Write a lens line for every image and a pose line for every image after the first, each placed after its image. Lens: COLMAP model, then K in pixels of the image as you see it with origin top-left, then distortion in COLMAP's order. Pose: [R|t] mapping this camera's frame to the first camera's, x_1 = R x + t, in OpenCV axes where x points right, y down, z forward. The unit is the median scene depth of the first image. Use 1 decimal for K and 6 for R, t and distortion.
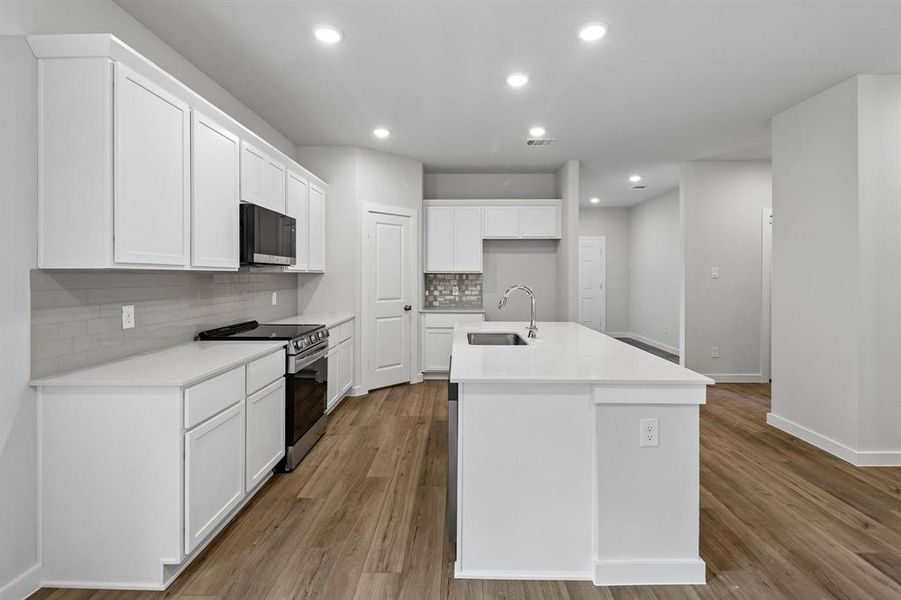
lens RADIAL K [[425.3, 0, 454.0], [0, 425.3, 277.8], [0, 0, 1]] dist [0.001035, -0.010334]
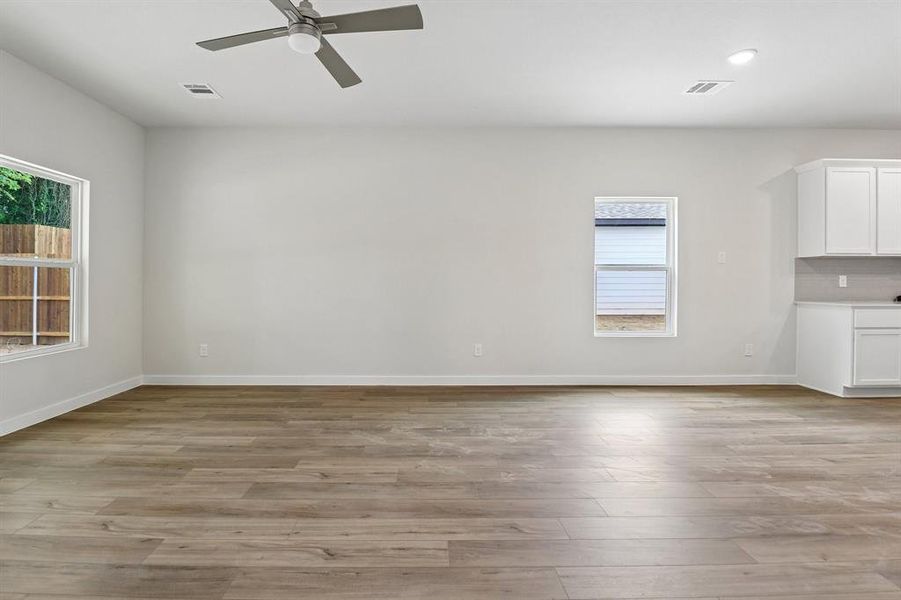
lens RADIAL K [[444.5, 0, 426.8], [0, 444.5, 282.2], [0, 0, 1]] dist [-0.012958, -0.003453]
pose [[0.018140, 0.005341, -0.999821, 0.997869], [-0.005683, 0.999970, 0.005238, 0.077470], [0.999819, 0.005587, 0.018170, -0.788785]]
